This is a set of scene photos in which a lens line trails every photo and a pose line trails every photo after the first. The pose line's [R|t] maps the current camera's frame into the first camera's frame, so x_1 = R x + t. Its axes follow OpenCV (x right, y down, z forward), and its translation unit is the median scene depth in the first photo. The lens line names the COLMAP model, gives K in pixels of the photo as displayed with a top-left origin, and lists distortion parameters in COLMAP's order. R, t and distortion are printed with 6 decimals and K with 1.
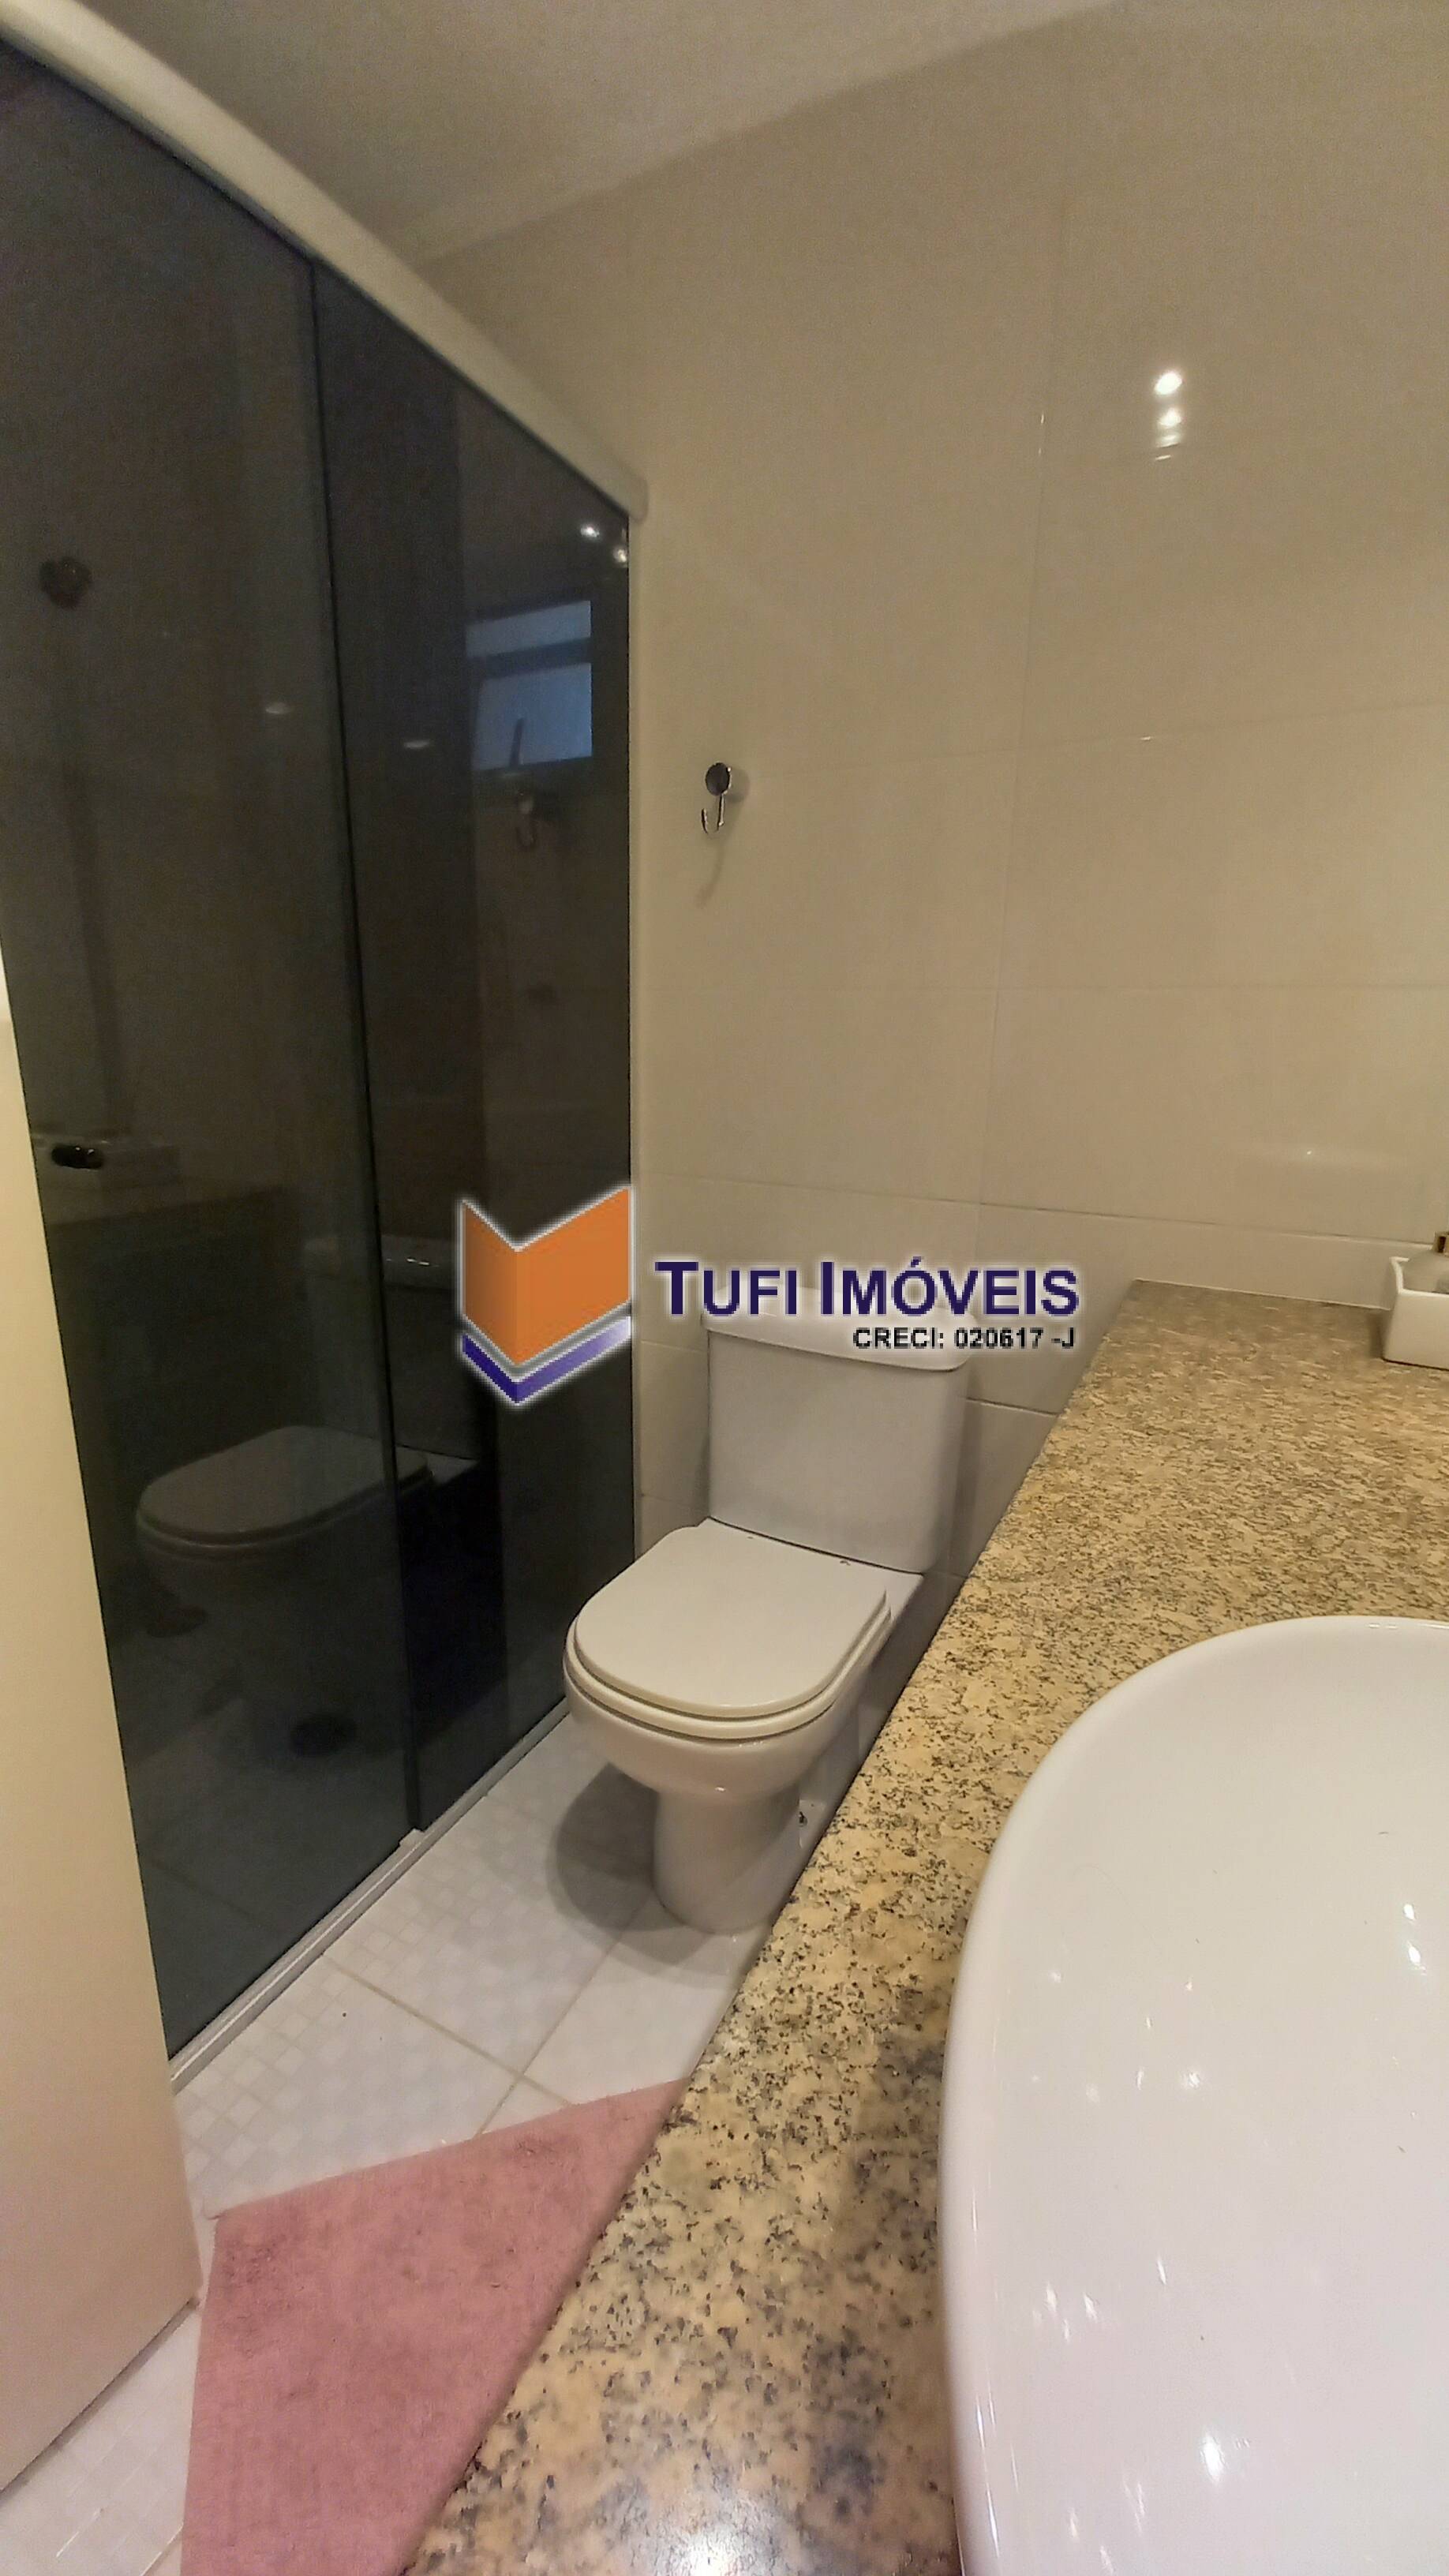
lens RADIAL K [[1023.6, 0, 707.3], [0, 1023.6, 1305.1], [0, 0, 1]] dist [0.034506, -0.023412]
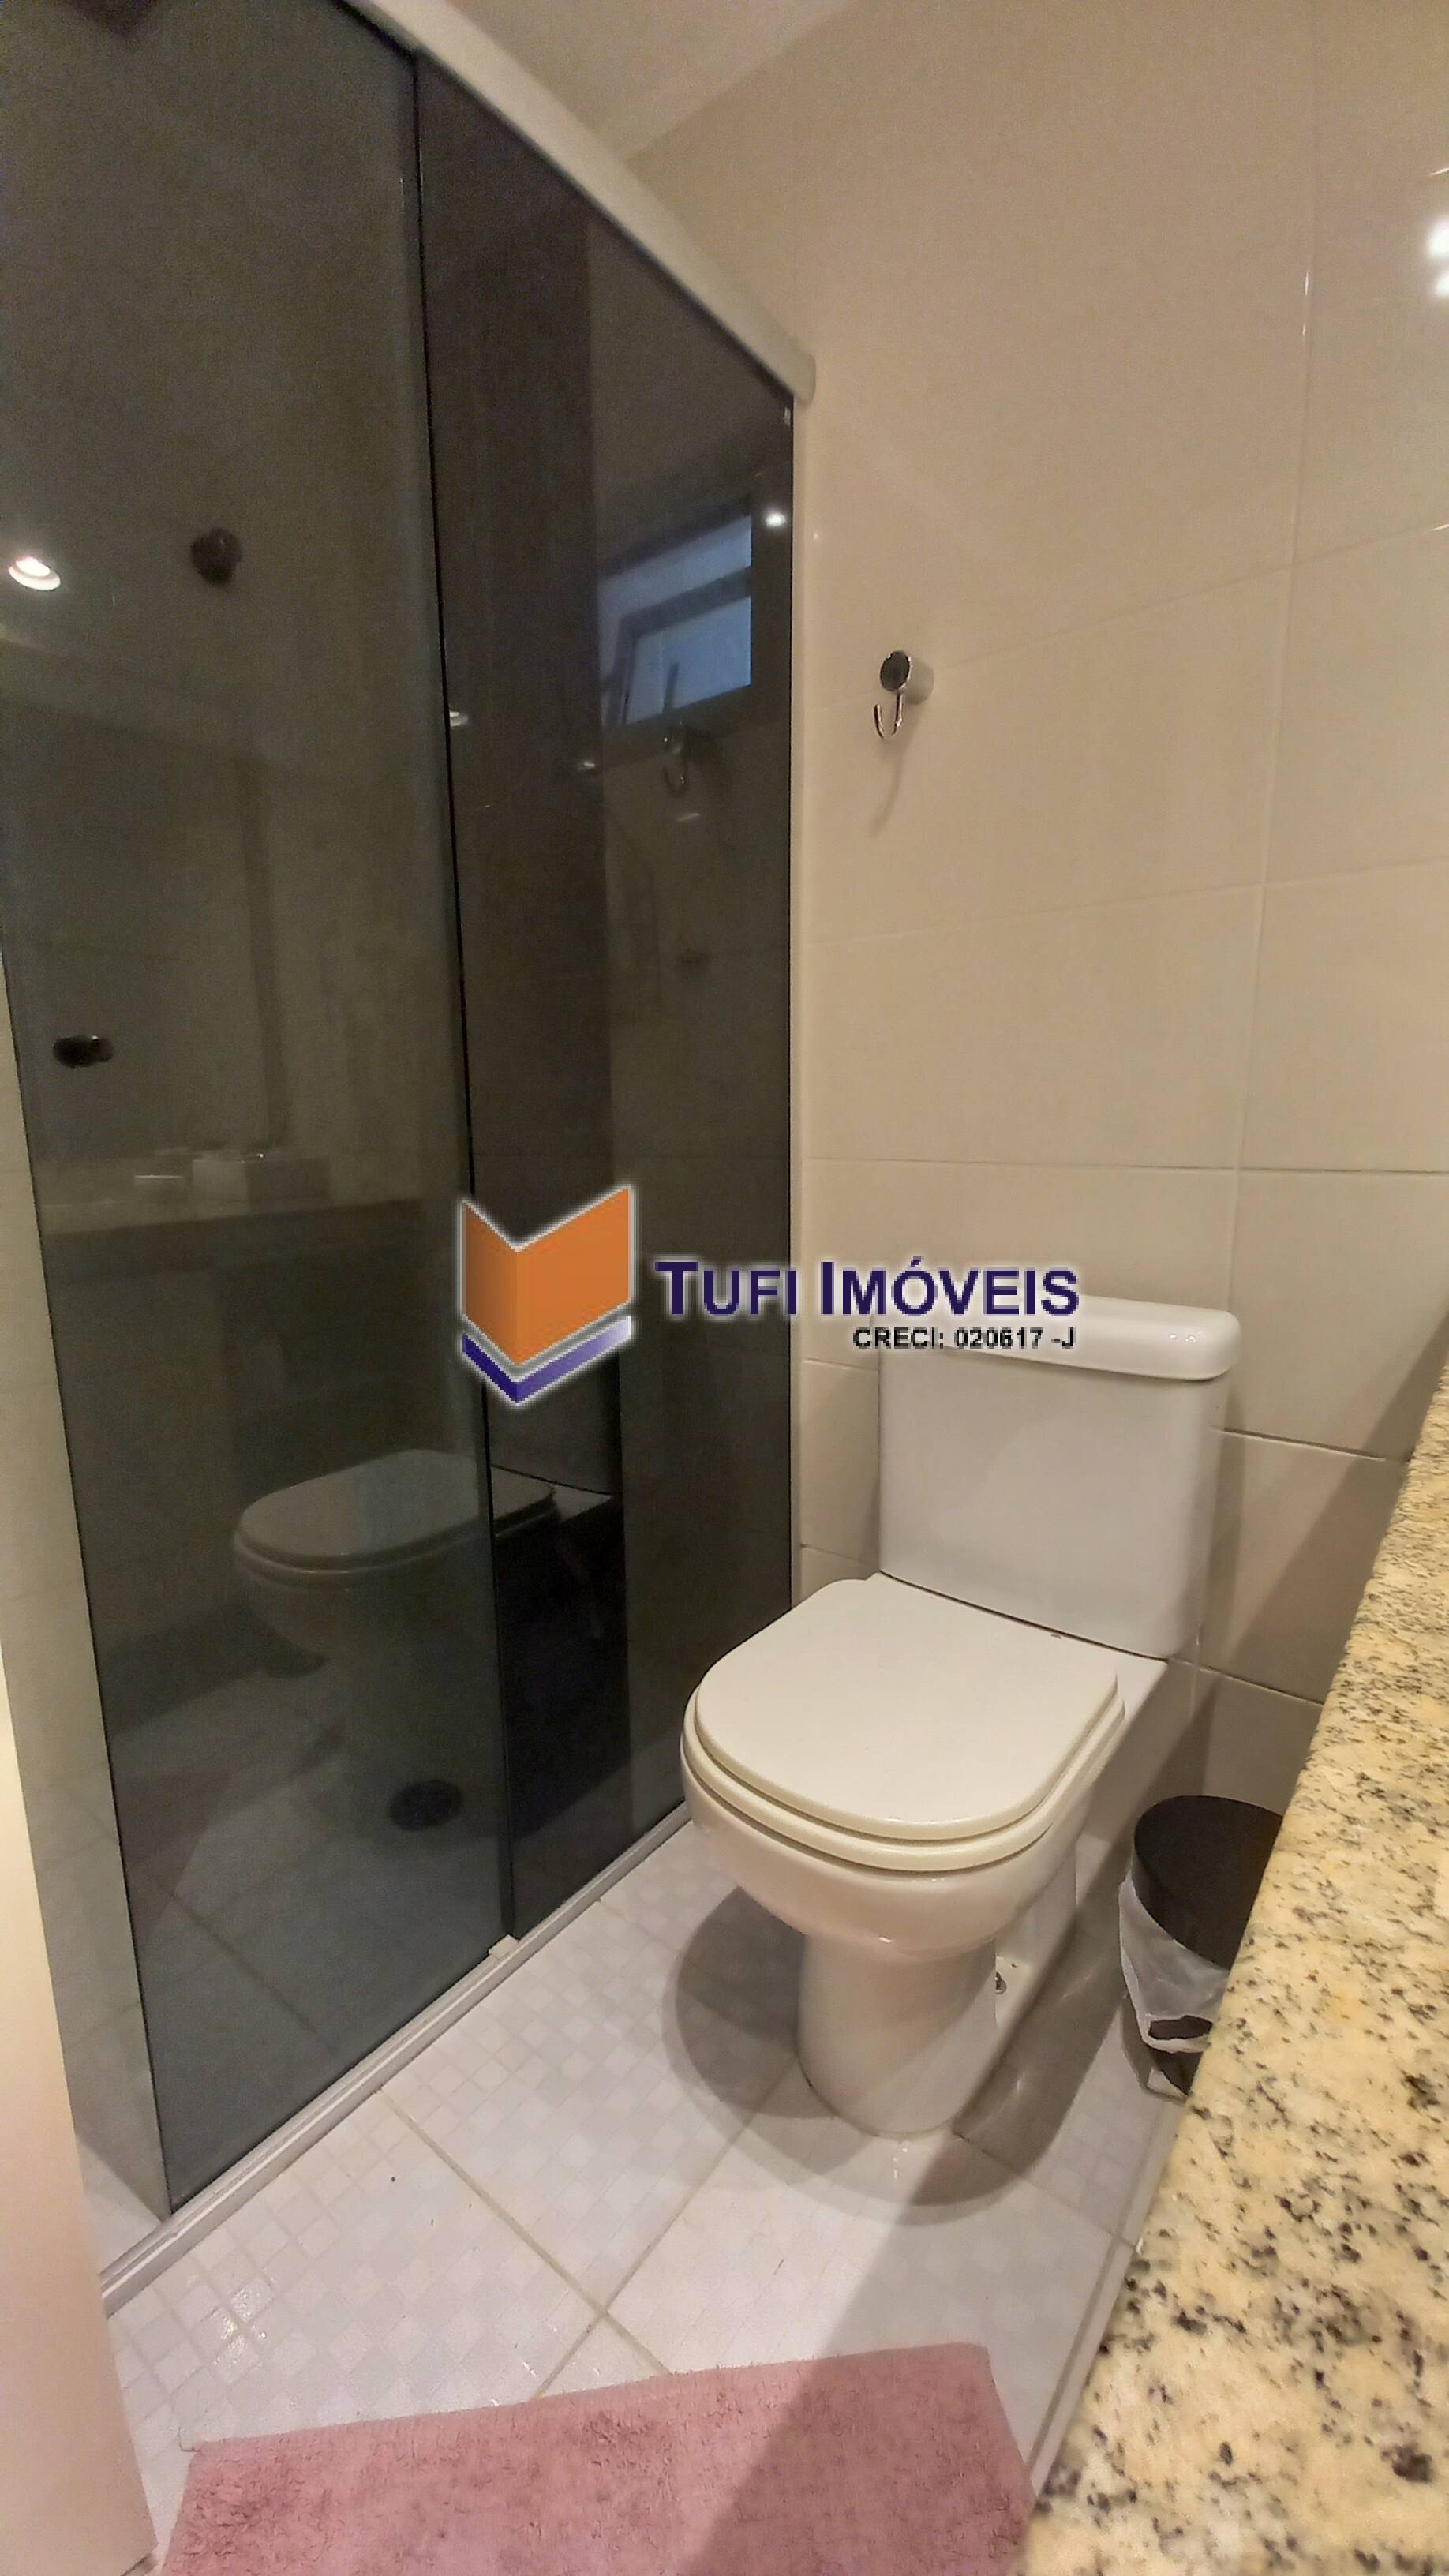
lens RADIAL K [[1023.6, 0, 707.3], [0, 1023.6, 1305.1], [0, 0, 1]] dist [0.034506, -0.023412]
pose [[0.983805, 0.006986, -0.179106, 0.017292], [-0.020145, 0.997219, -0.071755, 0.077957], [0.178106, 0.074201, 0.981210, 0.223524]]
